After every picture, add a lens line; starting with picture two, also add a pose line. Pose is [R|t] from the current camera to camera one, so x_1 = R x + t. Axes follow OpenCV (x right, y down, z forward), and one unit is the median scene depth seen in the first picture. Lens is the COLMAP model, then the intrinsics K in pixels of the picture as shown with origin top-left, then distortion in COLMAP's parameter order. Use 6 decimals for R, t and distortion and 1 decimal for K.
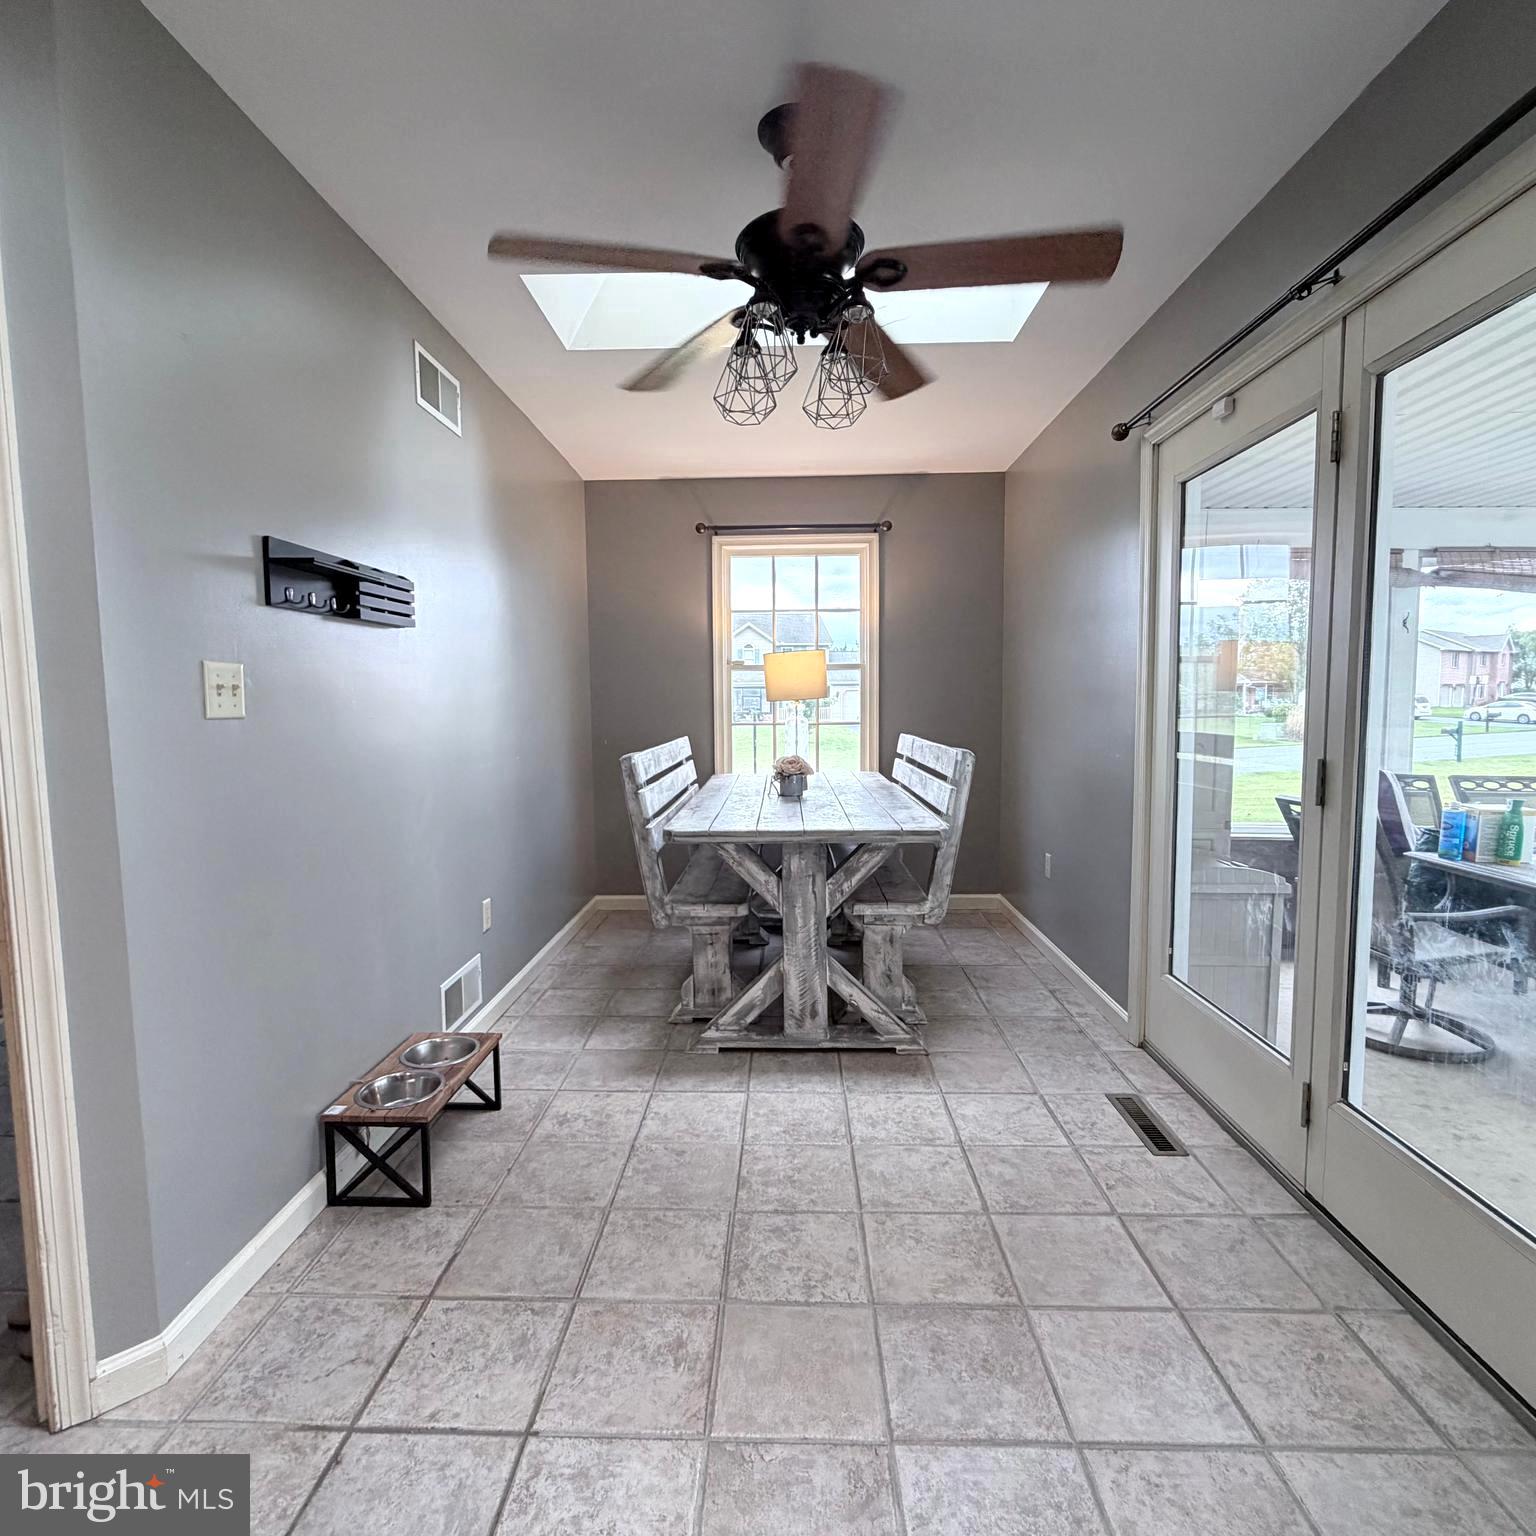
lens RADIAL K [[815.1, 0, 765.9], [0, 815.1, 763.6], [0, 0, 1]] dist [0.001646, -0.002655]
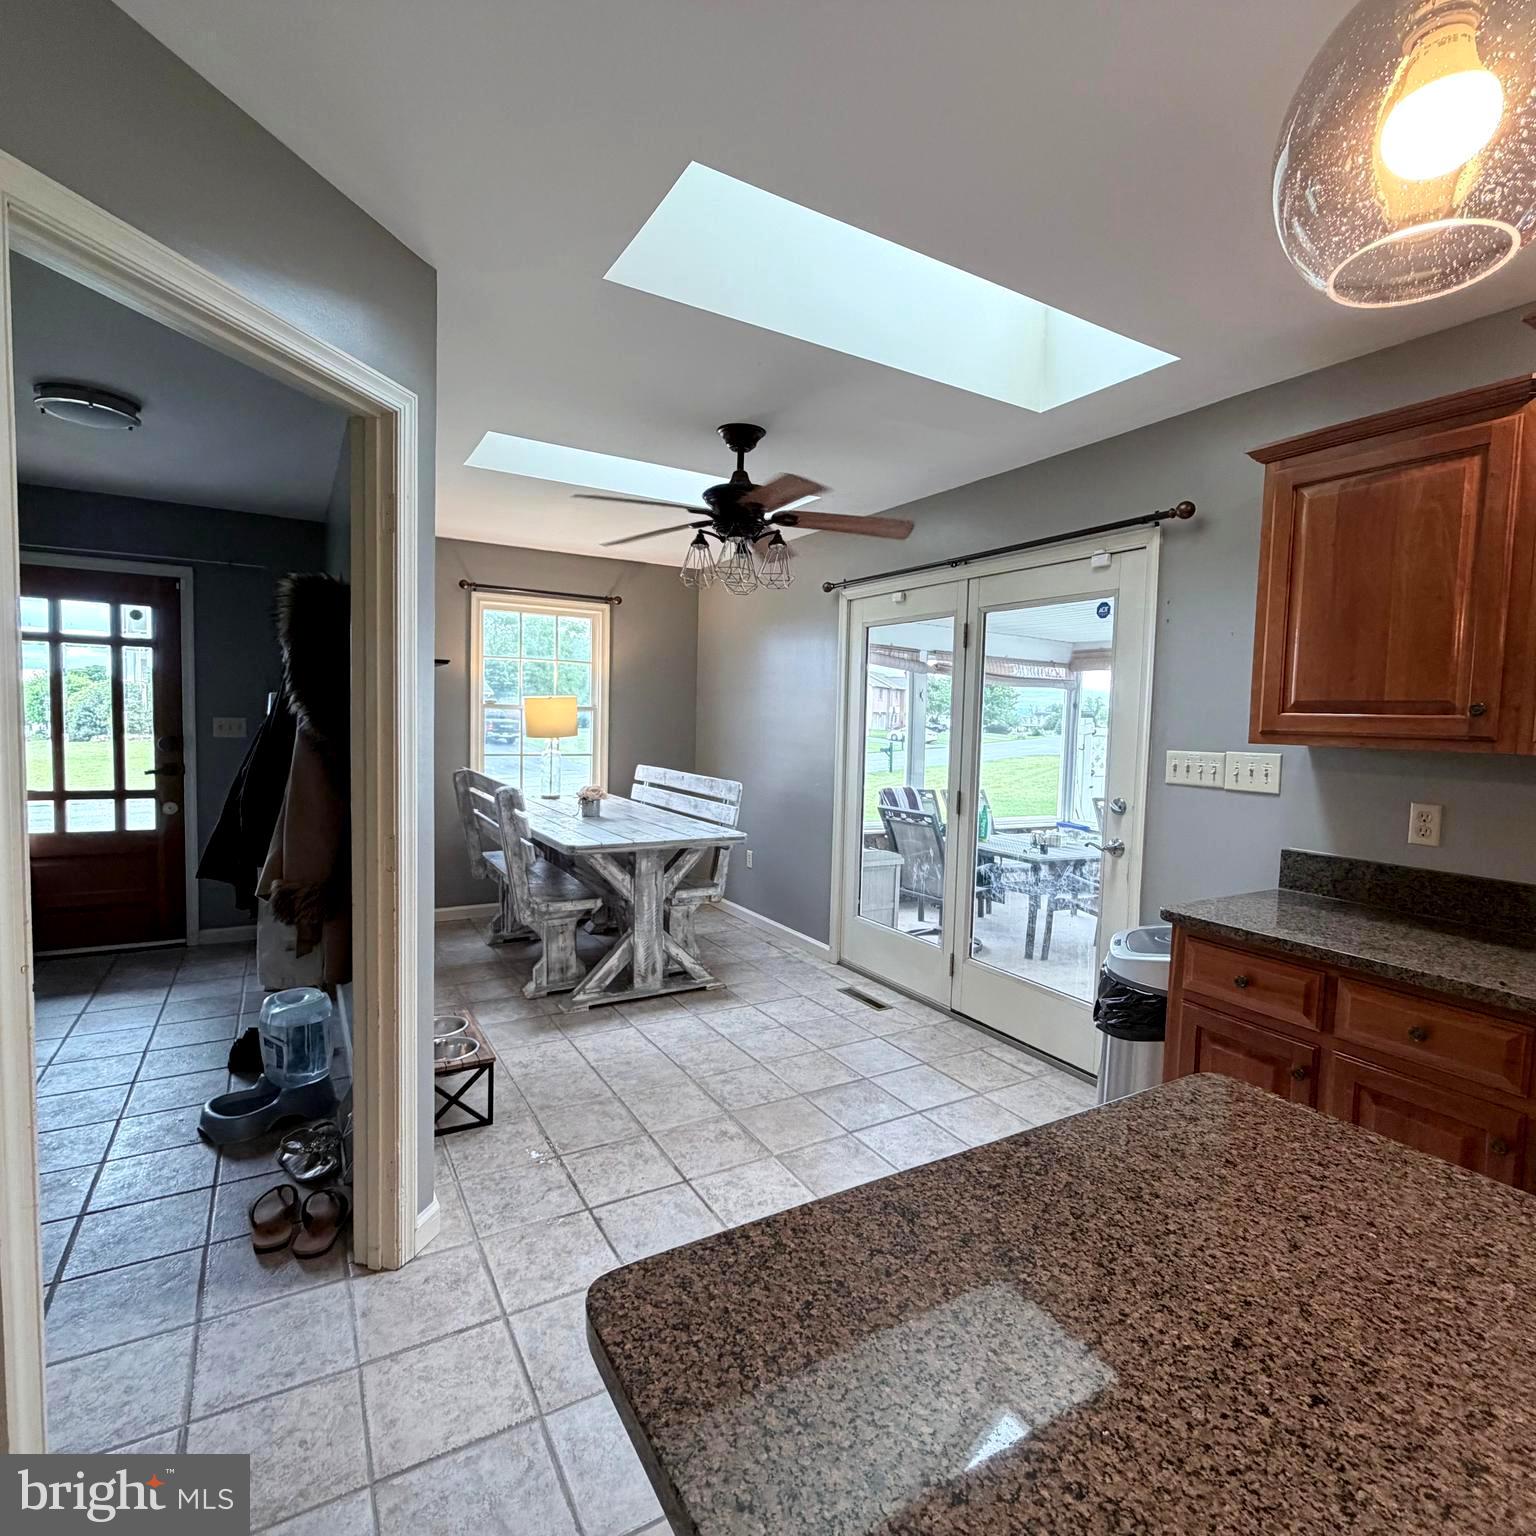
lens RADIAL K [[815.1, 0, 765.7], [0, 815.1, 761.5], [0, 0, 1]] dist [0.001646, -0.002655]
pose [[0.842904, 0.002238, 0.538059, -0.535456], [0.005645, 0.999900, -0.013003, -0.035860], [-0.538034, 0.013997, 0.842807, -0.296533]]
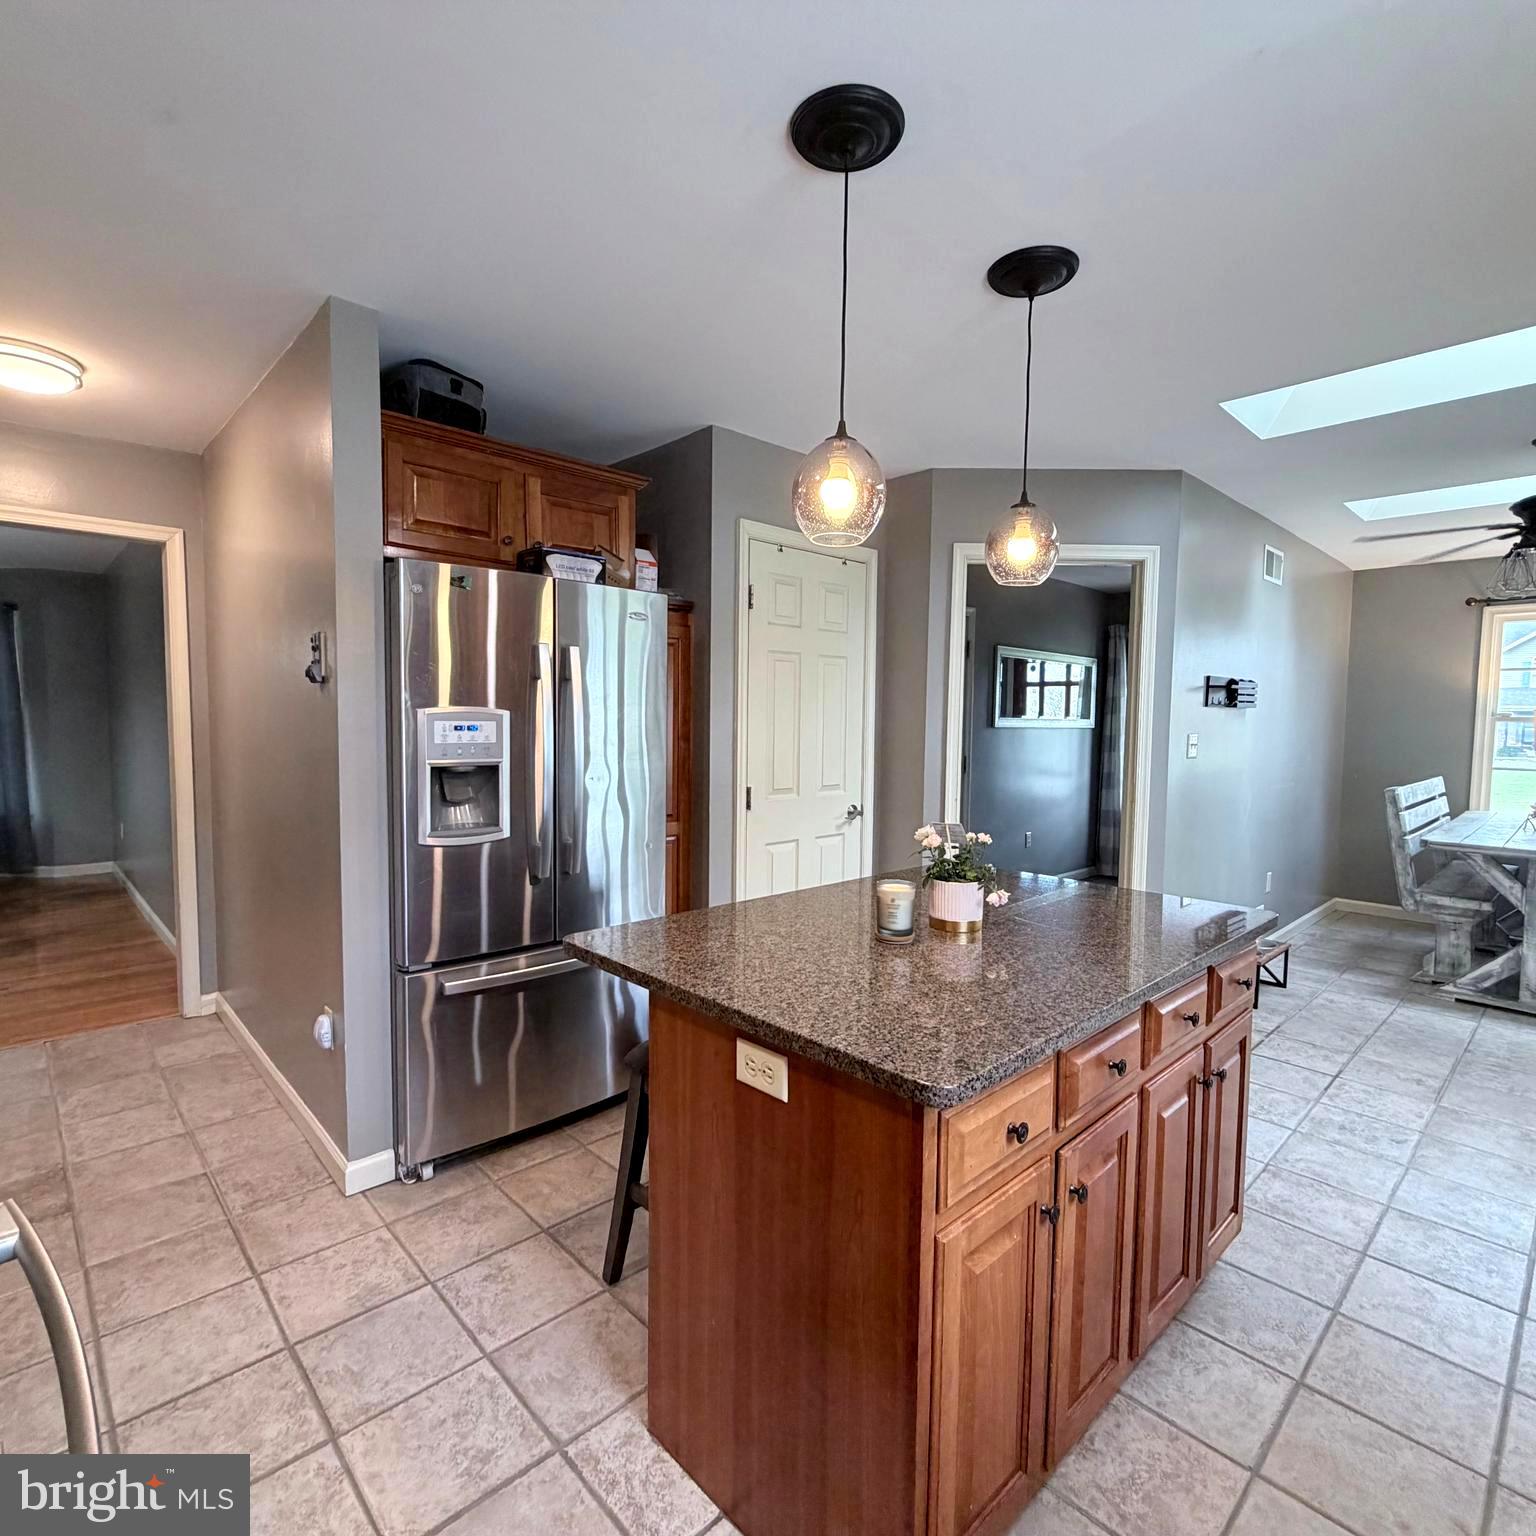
lens RADIAL K [[815.1, 0, 754.6], [0, 815.1, 769.2], [0, 0, 1]] dist [0.001646, -0.002655]
pose [[0.705210, 0.063763, -0.706126, 0.058237], [-0.074319, 0.997109, 0.015816, 0.018519], [0.705093, 0.041325, 0.707910, -0.885207]]
